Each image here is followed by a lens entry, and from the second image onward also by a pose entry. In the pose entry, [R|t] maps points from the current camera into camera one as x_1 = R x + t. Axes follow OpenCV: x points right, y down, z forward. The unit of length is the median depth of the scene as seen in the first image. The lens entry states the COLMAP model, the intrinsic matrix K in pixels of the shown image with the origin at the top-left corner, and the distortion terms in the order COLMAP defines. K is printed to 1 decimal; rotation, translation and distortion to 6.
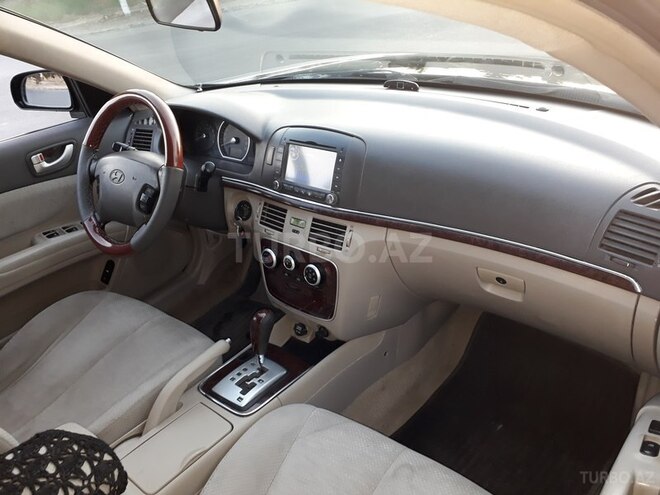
lens RADIAL K [[521.9, 0, 330.6], [0, 521.9, 247.8], [0, 0, 1]] dist [0.021622, -0.032110]
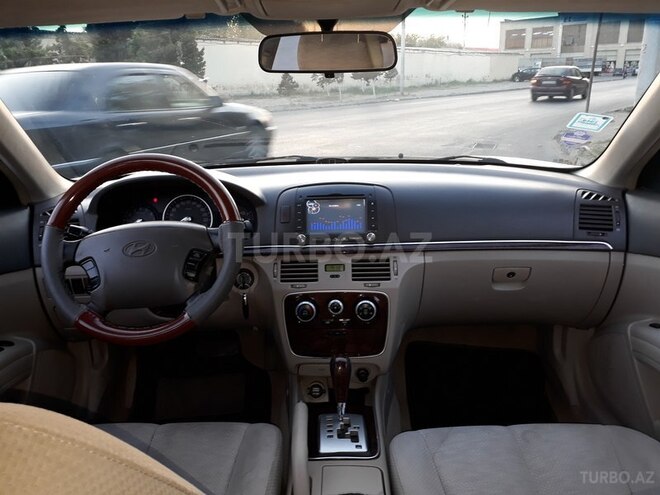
lens RADIAL K [[521.9, 0, 332.7], [0, 521.9, 244.3], [0, 0, 1]] dist [0.021622, -0.032110]
pose [[0.766157, -0.086228, 0.636842, -0.751638], [0.253733, 0.951038, -0.176486, 0.093732], [-0.590443, 0.296803, 0.750523, 0.205074]]
